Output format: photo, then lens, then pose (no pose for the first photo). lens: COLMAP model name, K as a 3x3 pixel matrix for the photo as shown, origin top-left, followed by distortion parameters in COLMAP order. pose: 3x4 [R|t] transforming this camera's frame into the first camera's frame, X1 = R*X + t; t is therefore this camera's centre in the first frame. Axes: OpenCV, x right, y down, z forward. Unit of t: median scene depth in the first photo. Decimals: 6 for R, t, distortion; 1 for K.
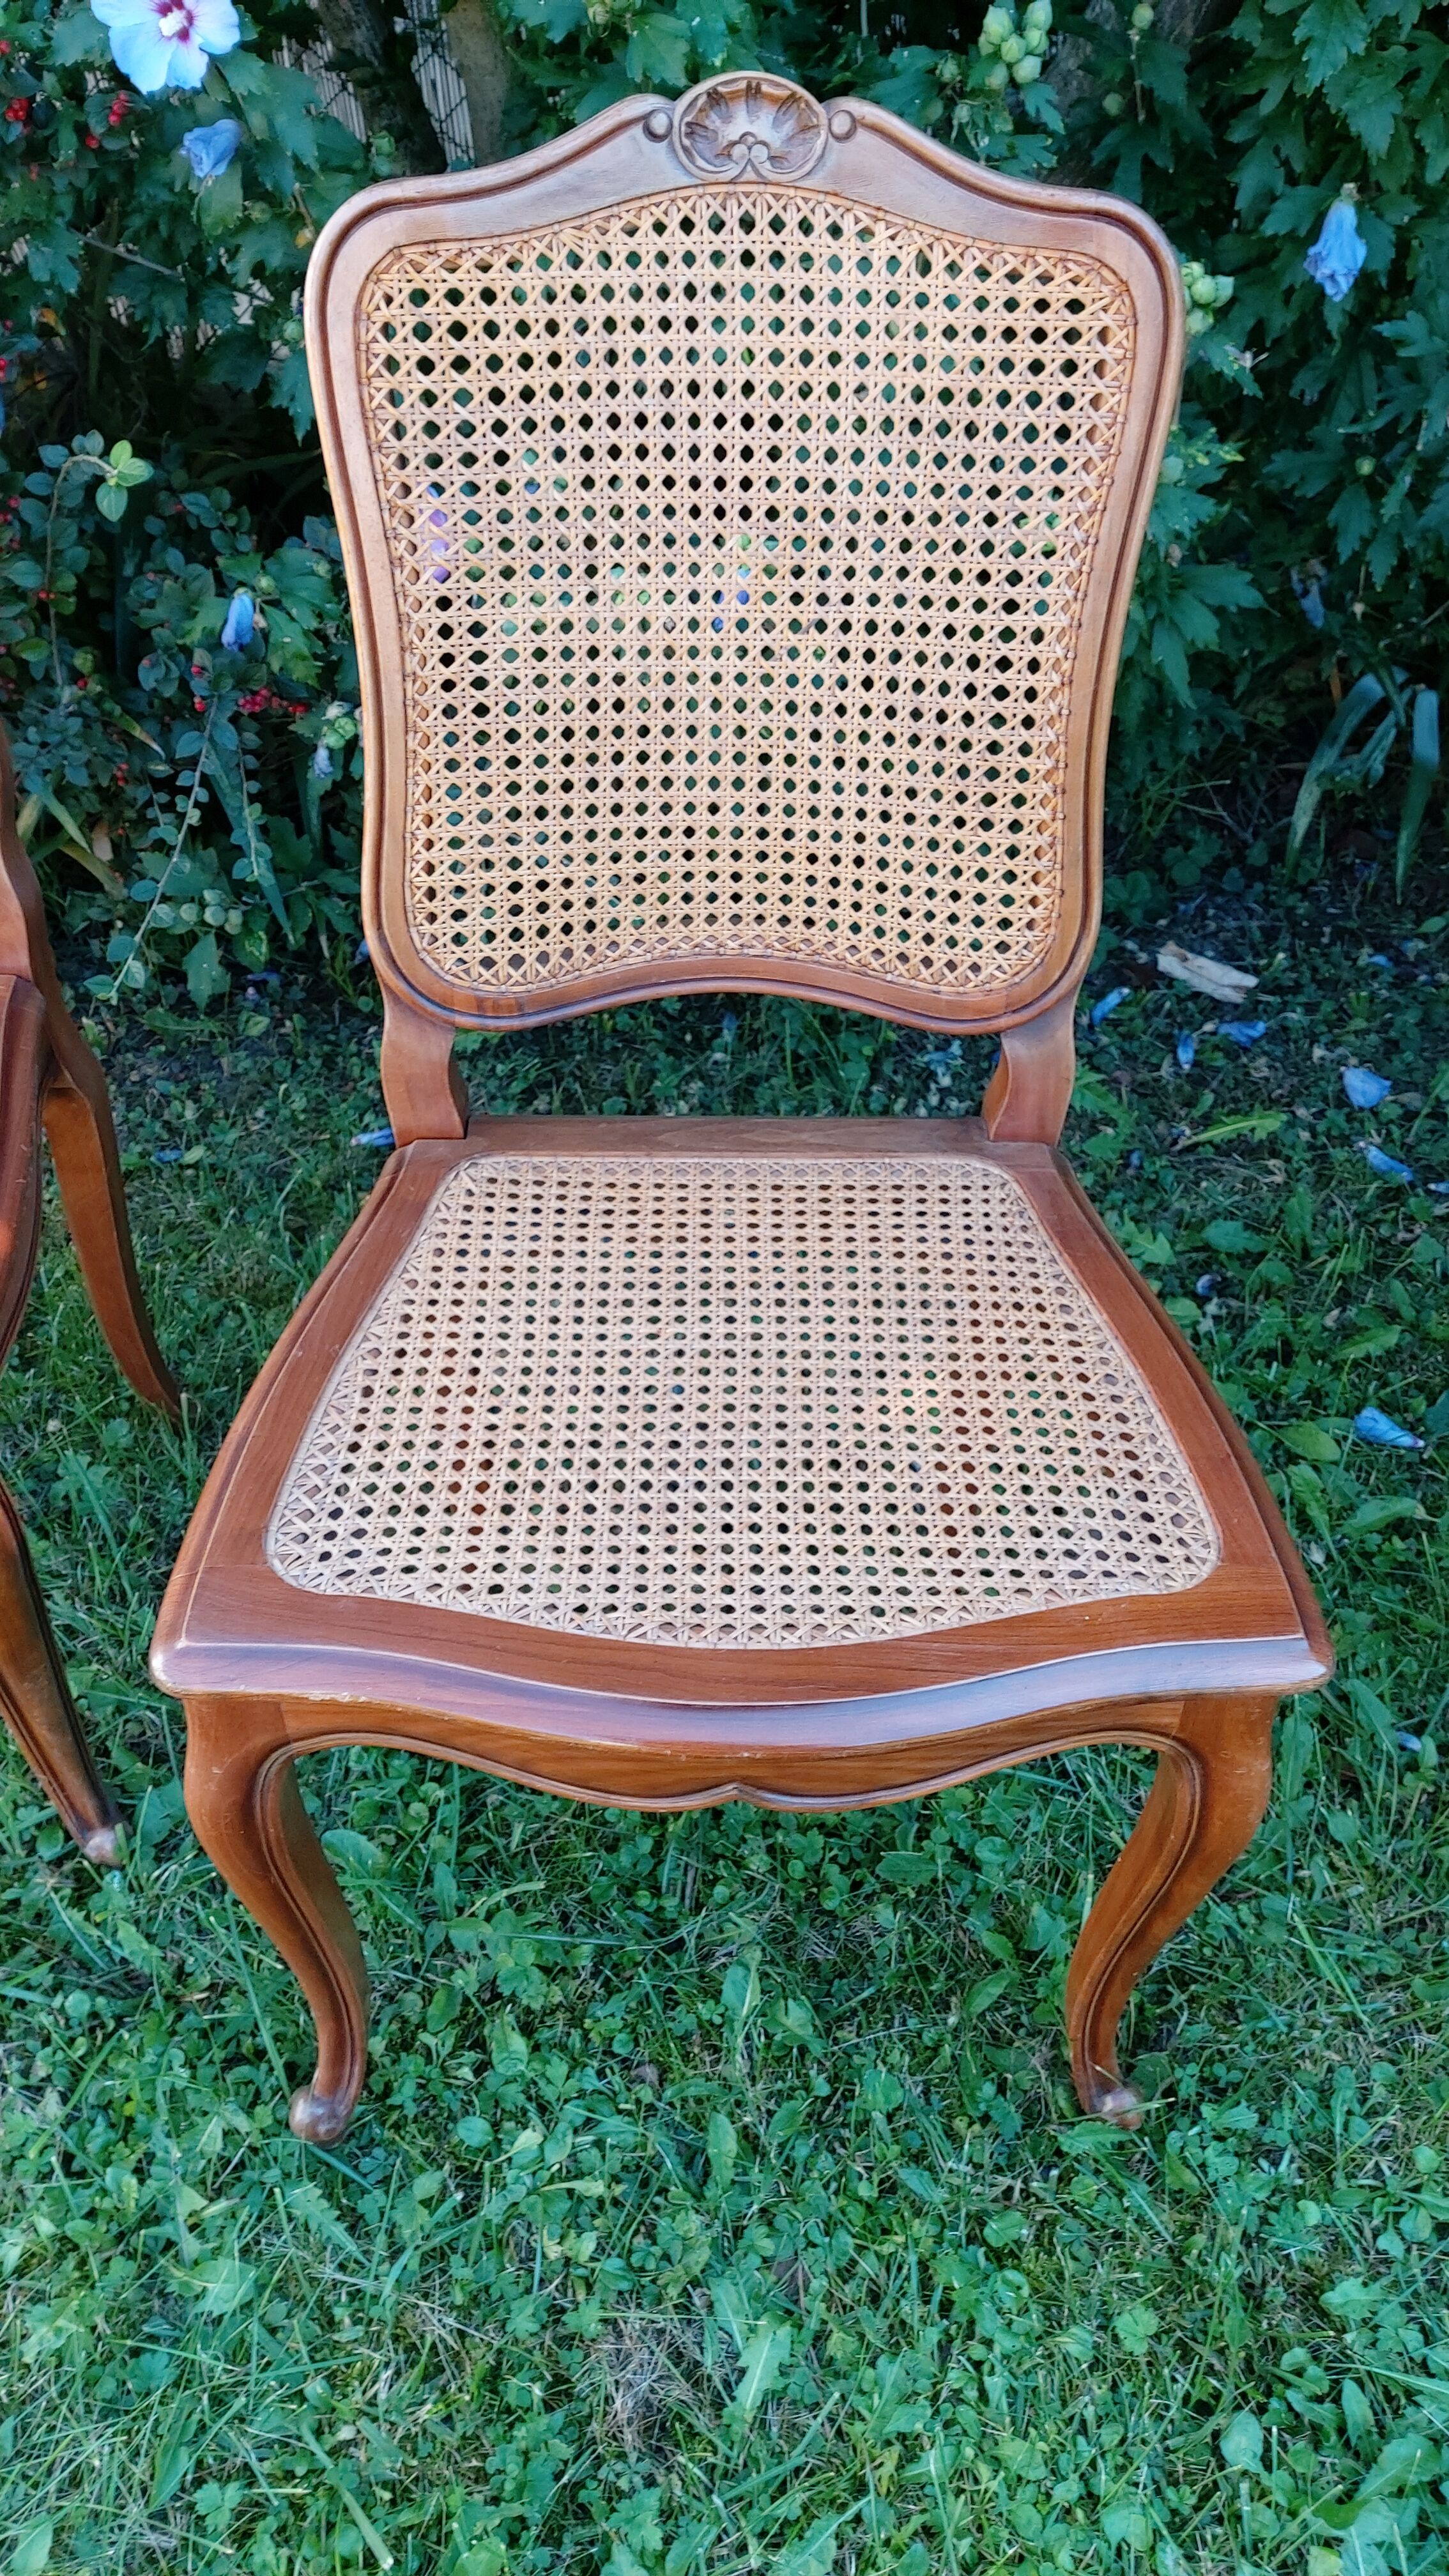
lens RADIAL K [[1953.2, 0, 724.5], [0, 1953.2, 1288.0], [0, 0, 1]] dist [0.096246, -0.180640]
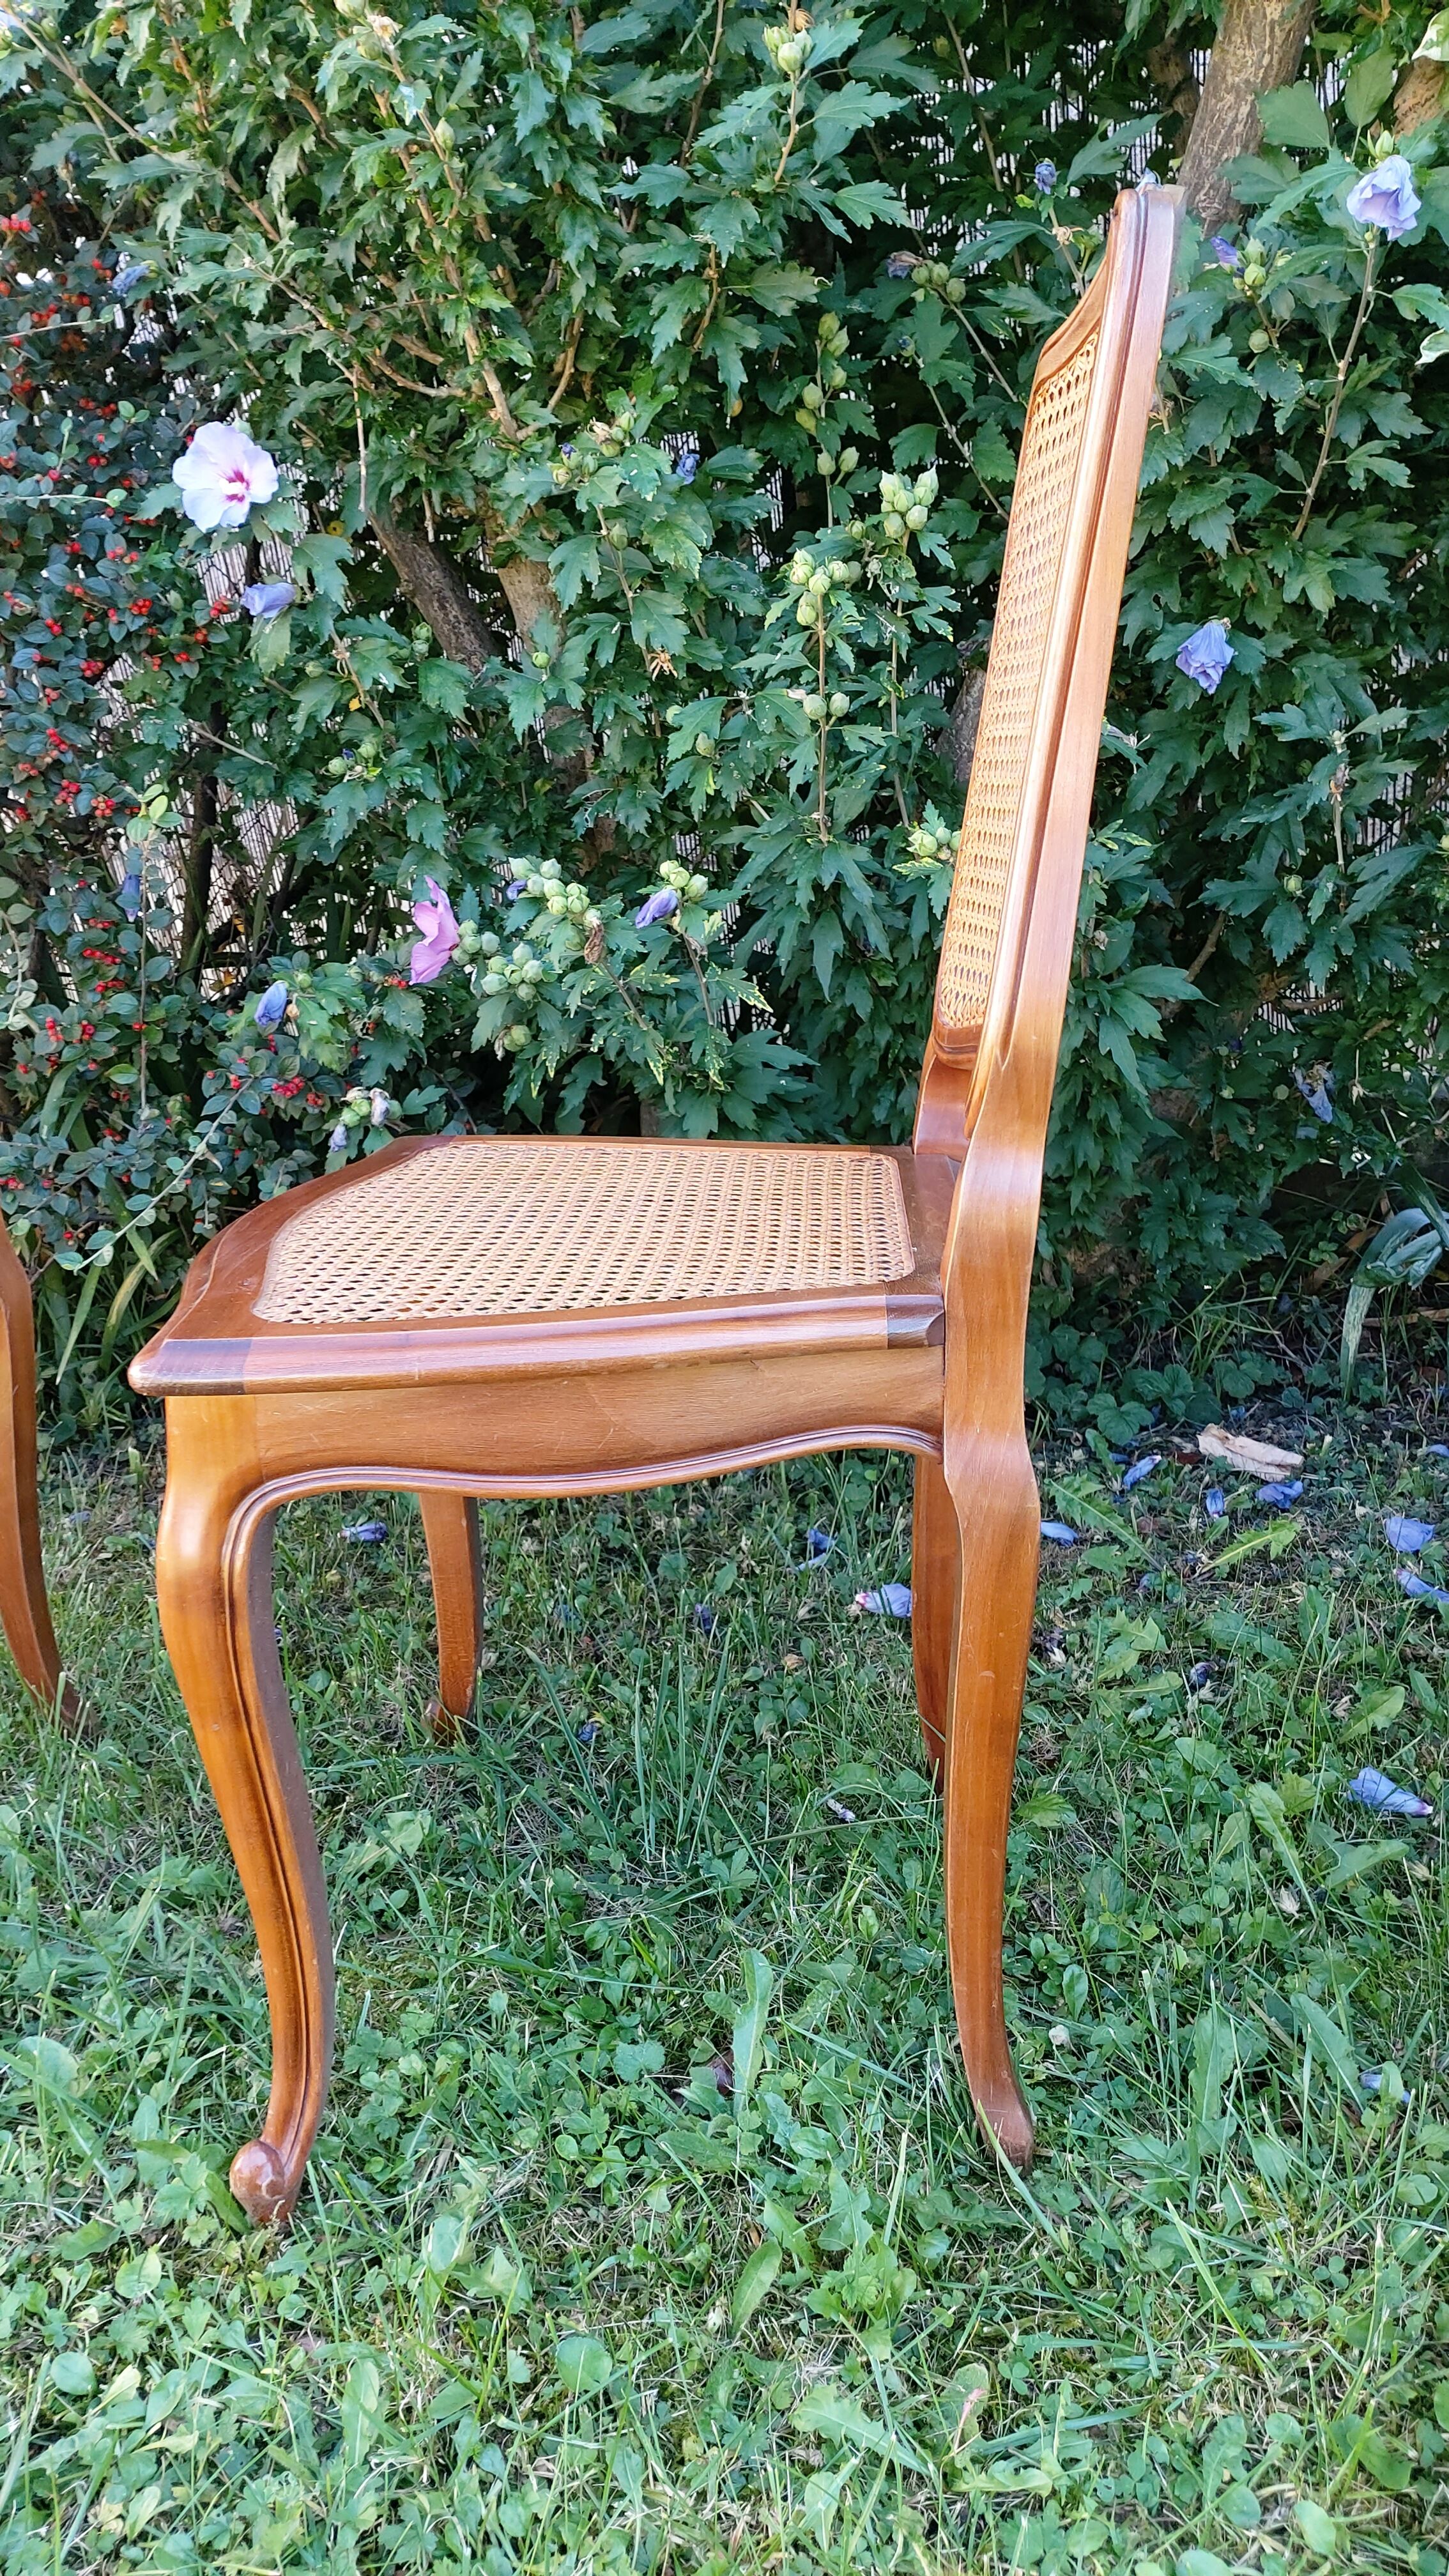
lens RADIAL K [[1933.7, 0, 748.7], [0, 1933.7, 1288.5], [0, 0, 1]] dist [0.105921, -0.193929]
pose [[0.986982, 0.009814, -0.160532, 0.294215], [-0.084254, 0.881764, -0.464105, 0.442234], [0.136996, 0.471589, 0.871112, 0.182054]]
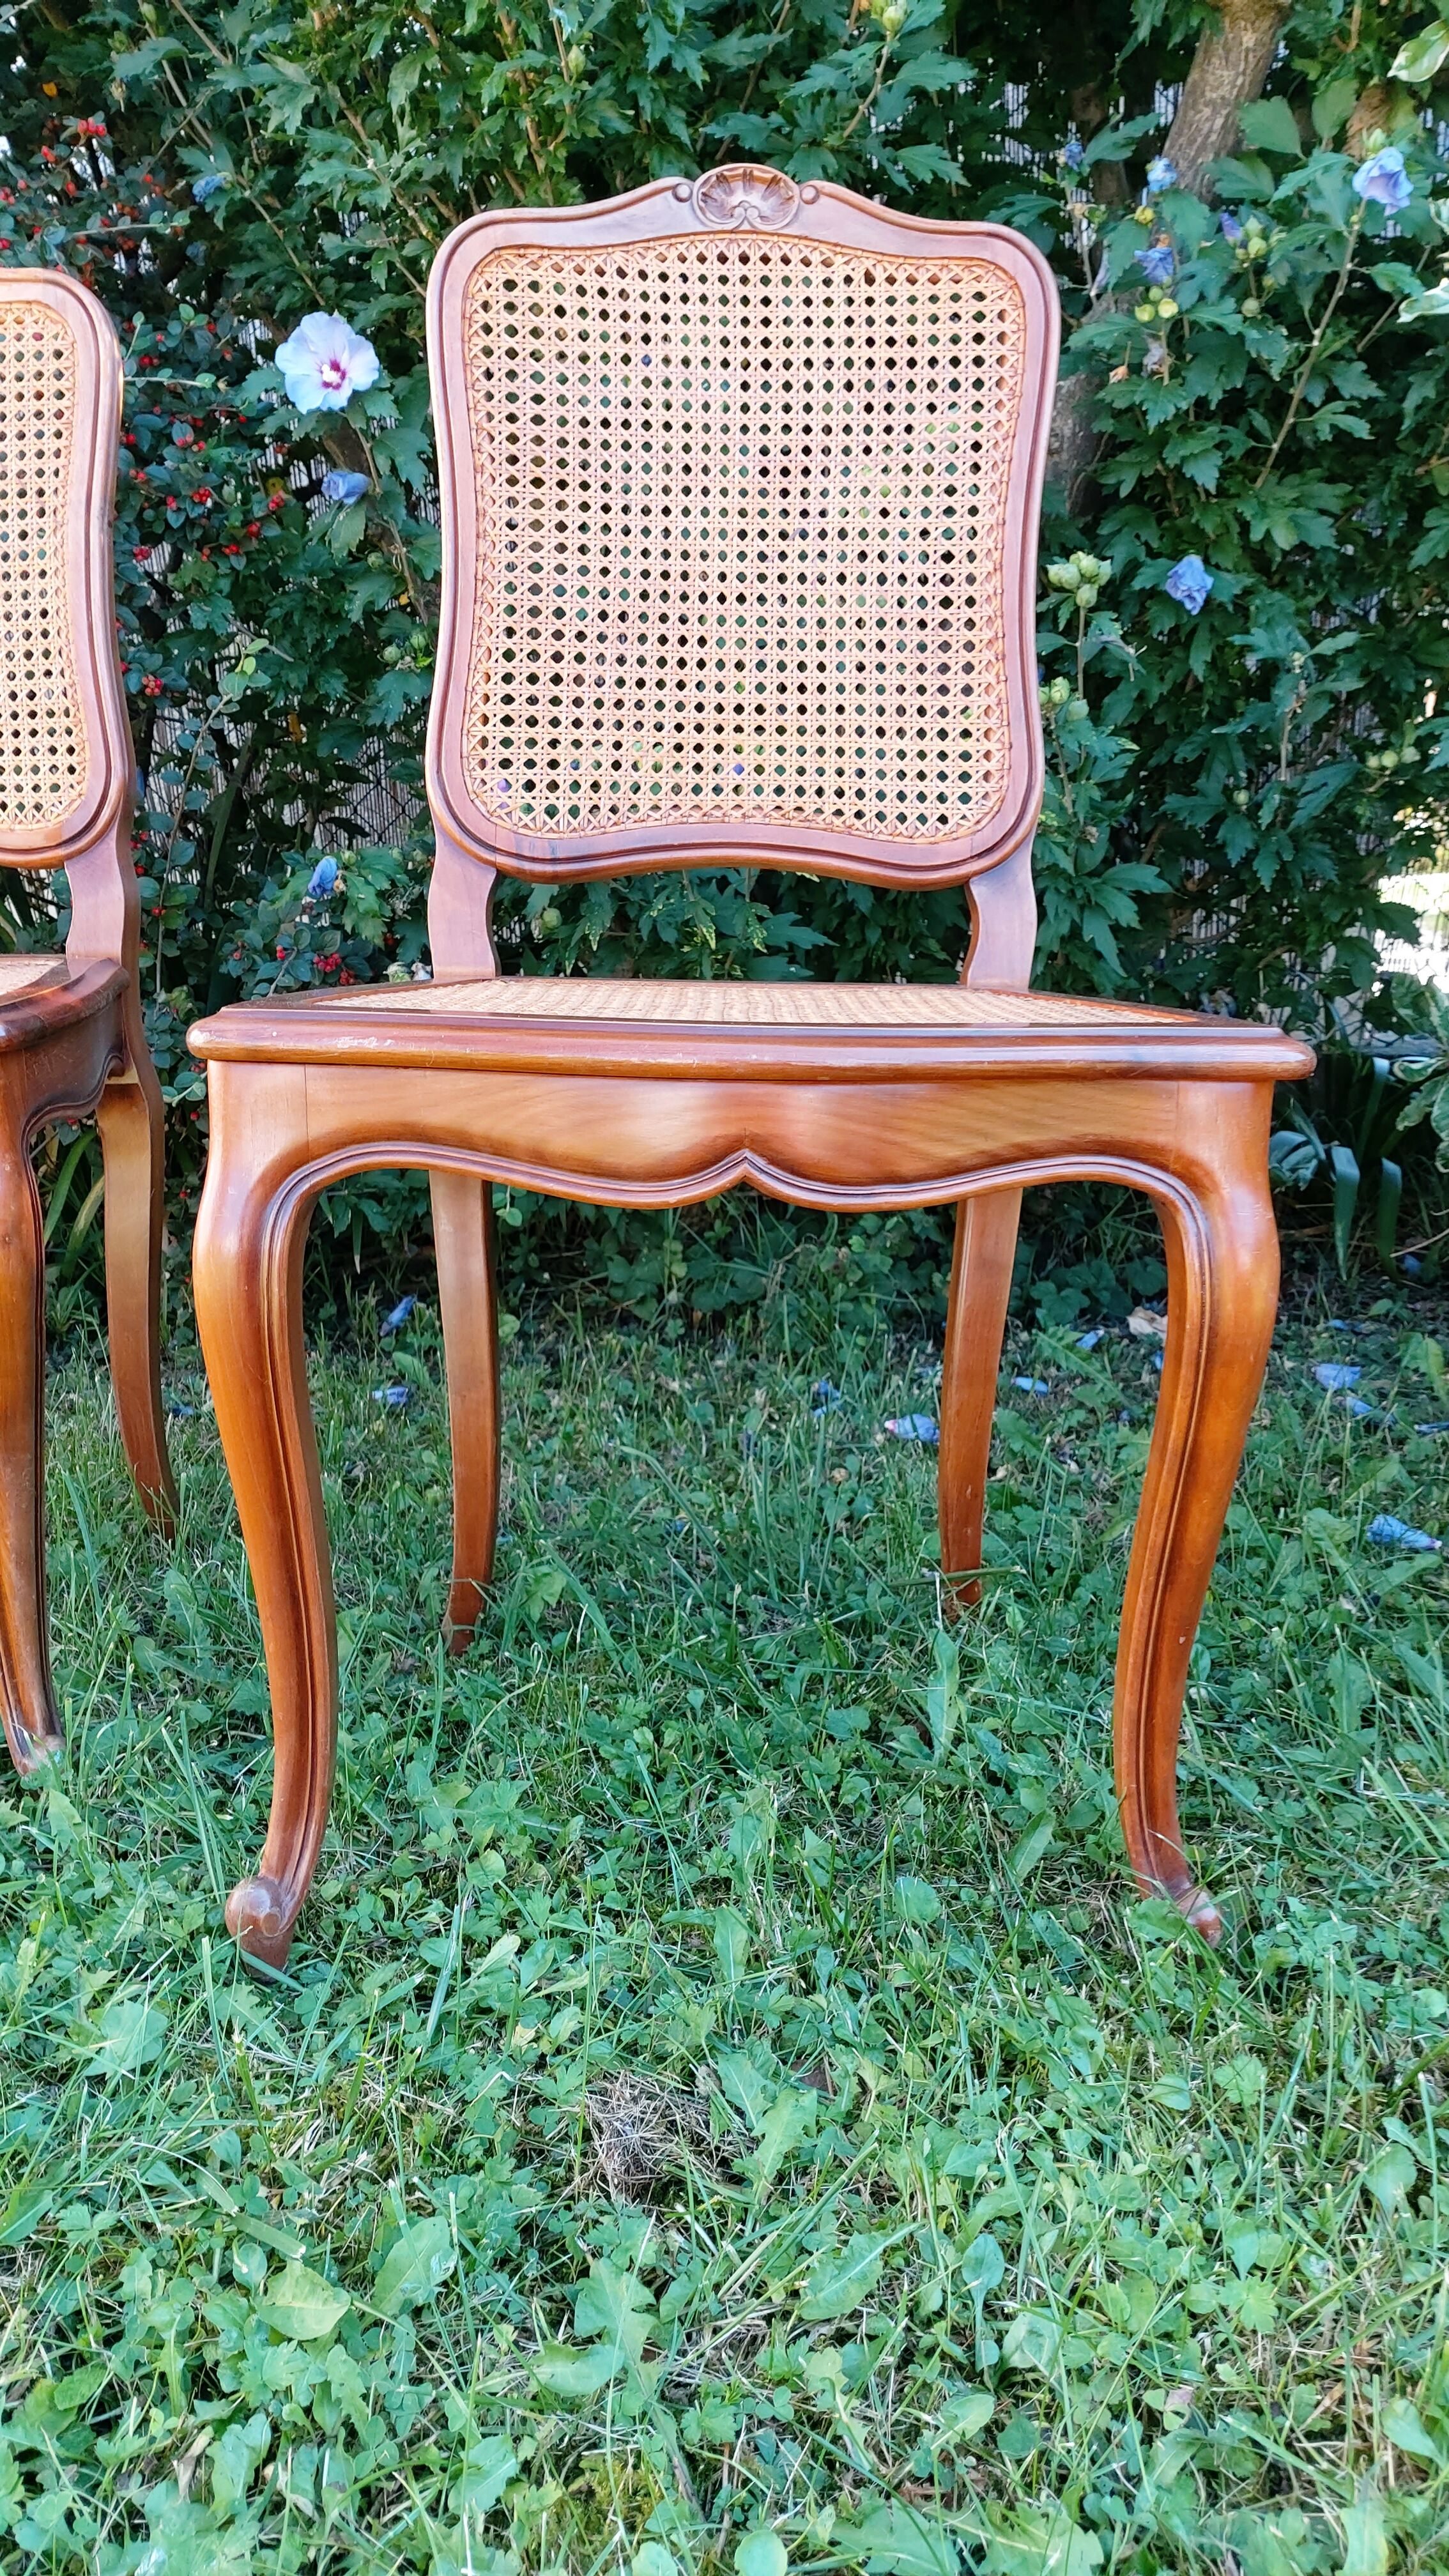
lens RADIAL K [[1958.8, 0, 725.0], [0, 1958.8, 1301.9], [0, 0, 1]] dist [0.060530, -0.102985]
pose [[0.999996, -0.001298, 0.002569, -0.005881], [0.002436, 0.856826, -0.515599, 0.715157], [-0.001532, 0.515604, 0.856826, 0.147200]]
